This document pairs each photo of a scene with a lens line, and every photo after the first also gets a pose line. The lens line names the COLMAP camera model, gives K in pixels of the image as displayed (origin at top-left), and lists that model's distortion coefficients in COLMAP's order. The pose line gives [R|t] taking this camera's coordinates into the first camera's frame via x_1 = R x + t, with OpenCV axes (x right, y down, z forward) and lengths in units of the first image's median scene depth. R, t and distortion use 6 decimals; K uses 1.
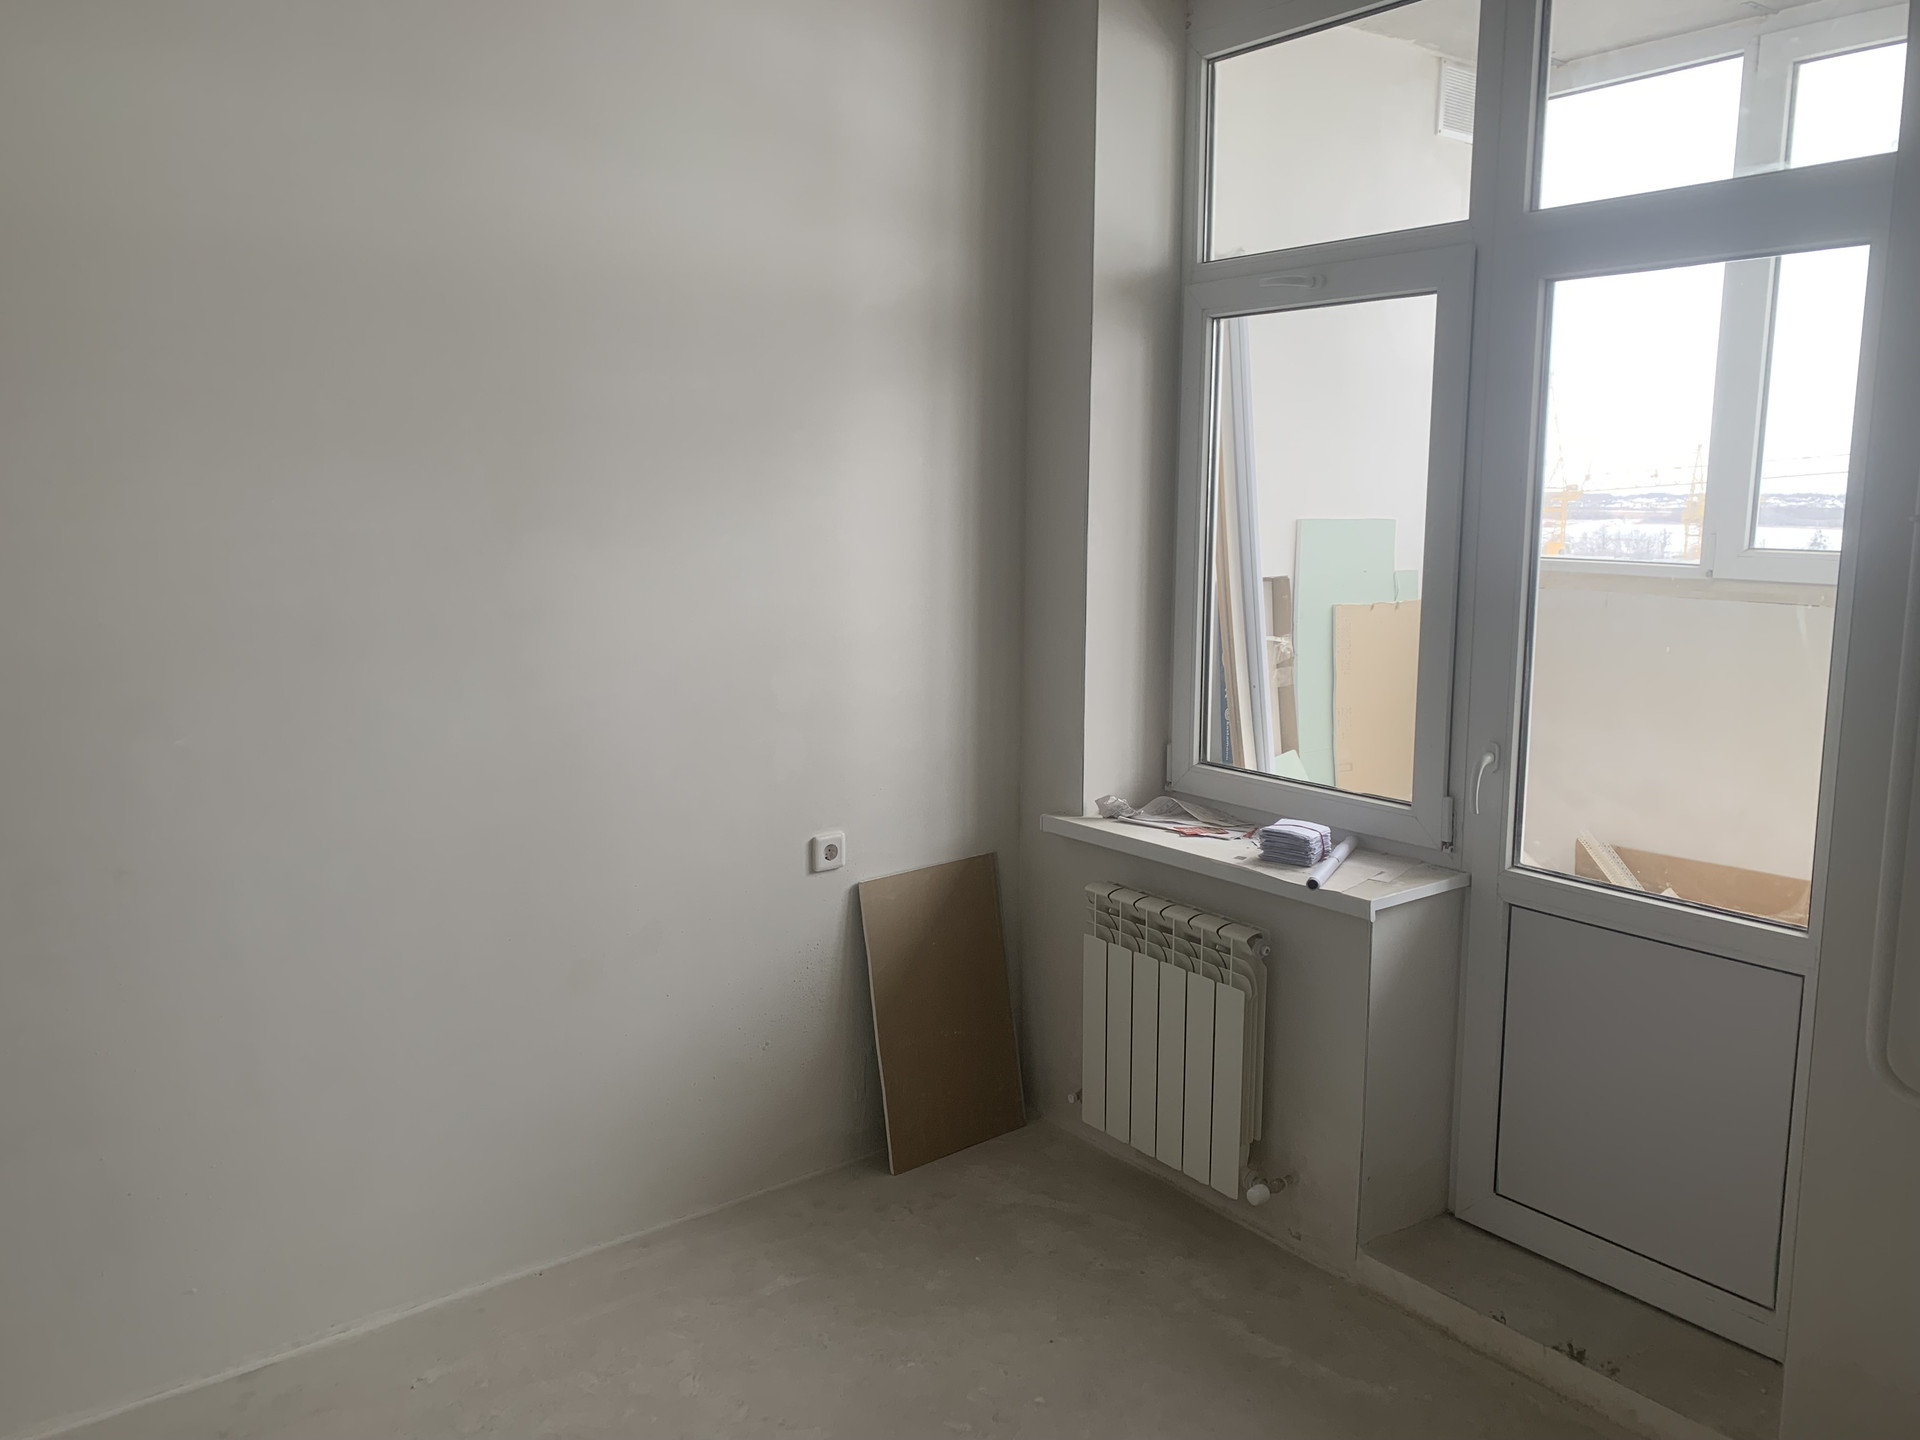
lens RADIAL K [[1486.0, 0, 960.0], [0, 1486.0, 720.0], [0, 0, 1]] dist [0.077771, -0.114708]
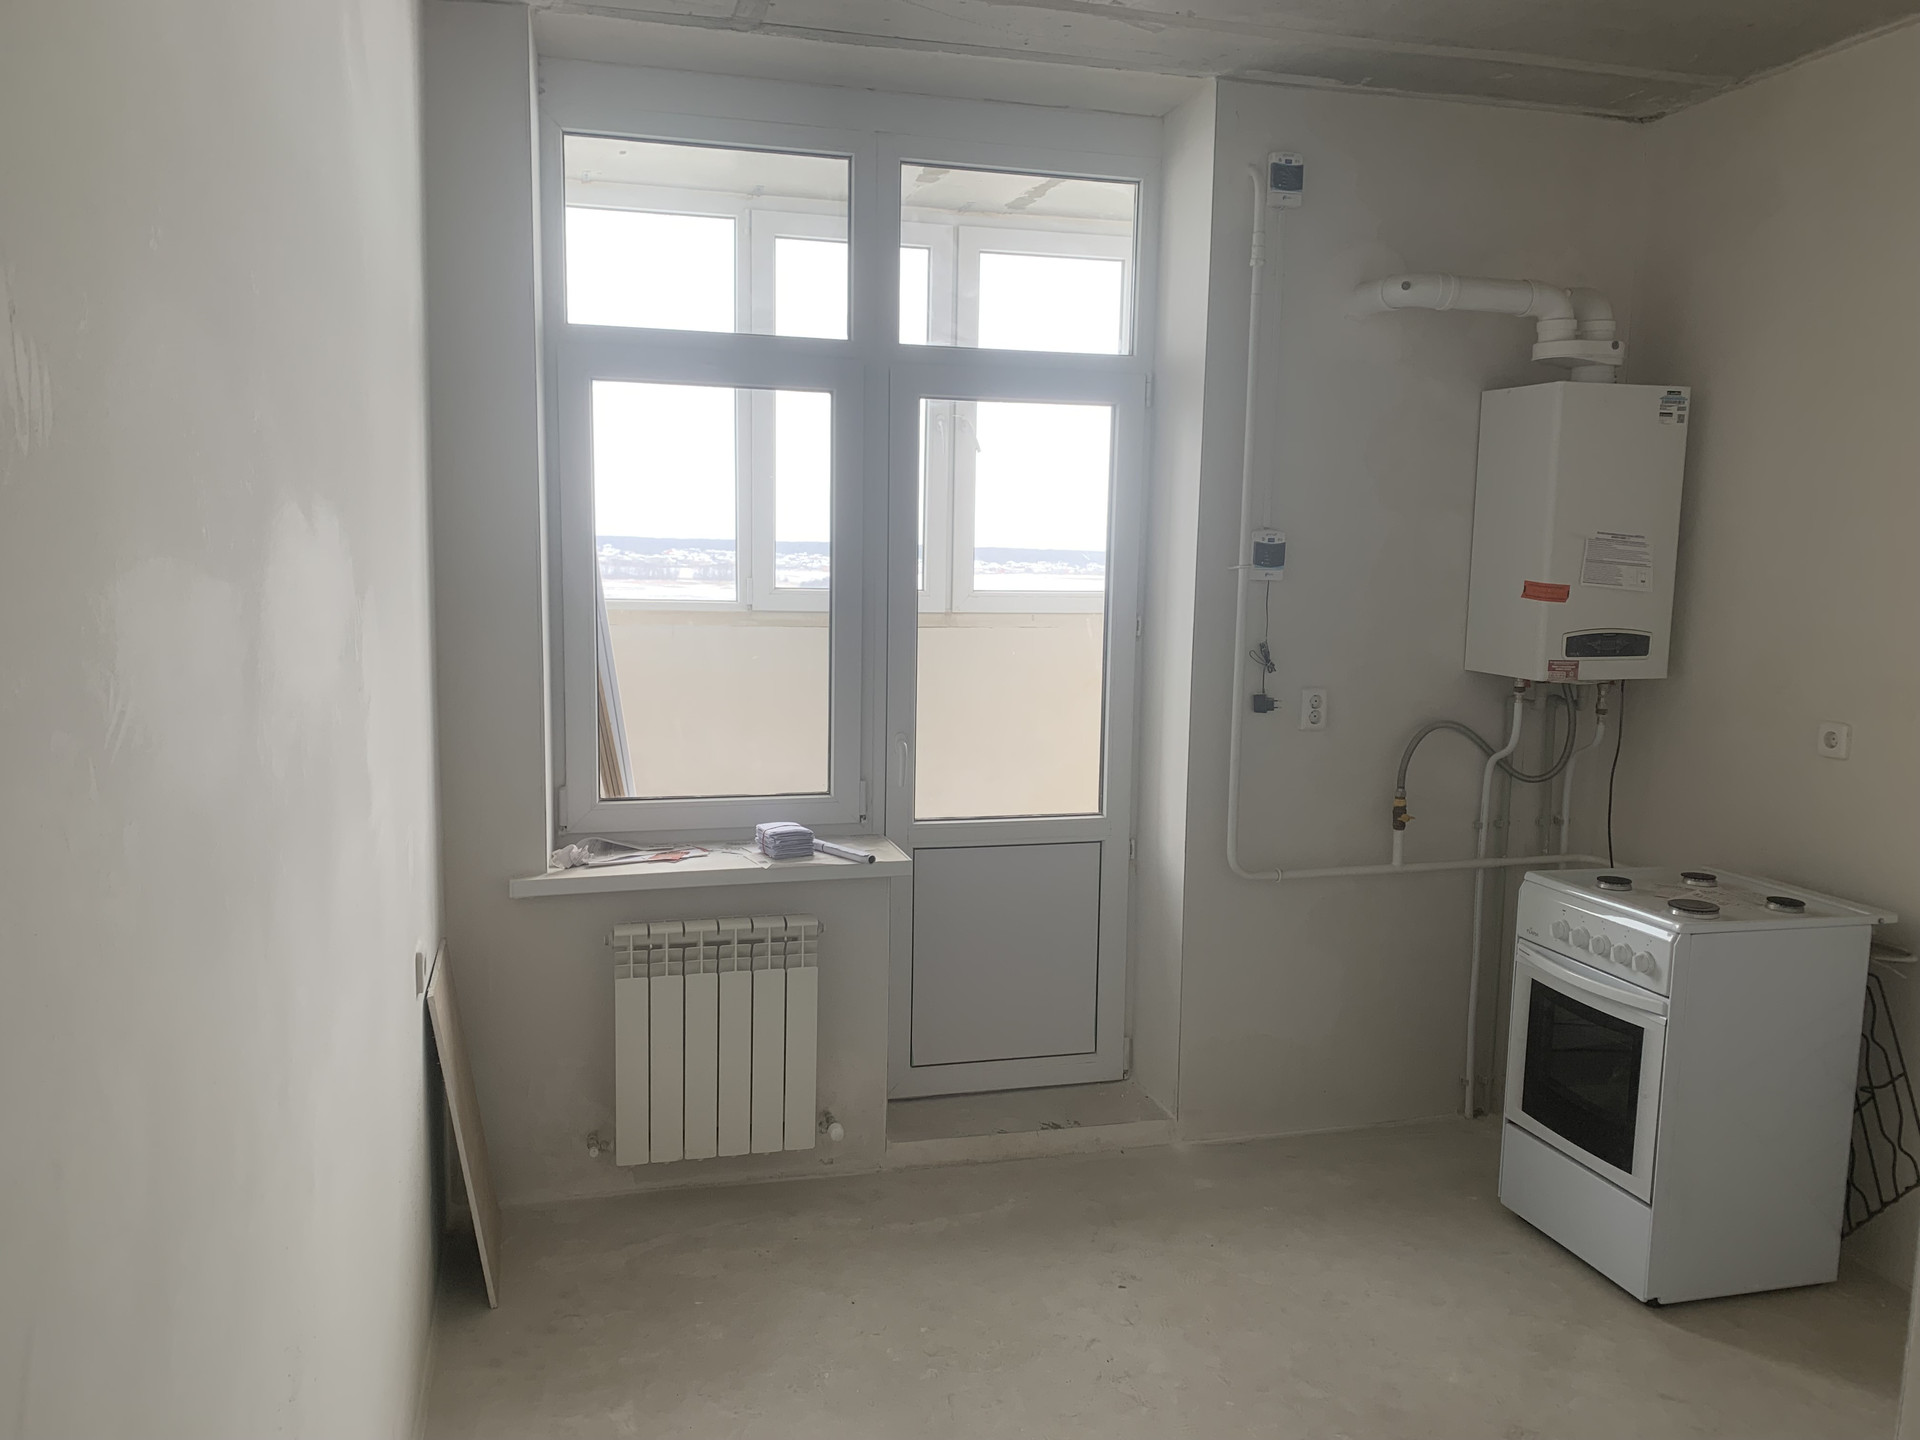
lens RADIAL K [[1486.0, 0, 960.0], [0, 1486.0, 720.0], [0, 0, 1]] dist [0.077771, -0.114708]
pose [[0.360129, -0.099562, 0.927575, -0.816068], [0.122089, 0.990767, 0.058944, -0.064860], [-0.924879, 0.092020, 0.368959, 0.429248]]
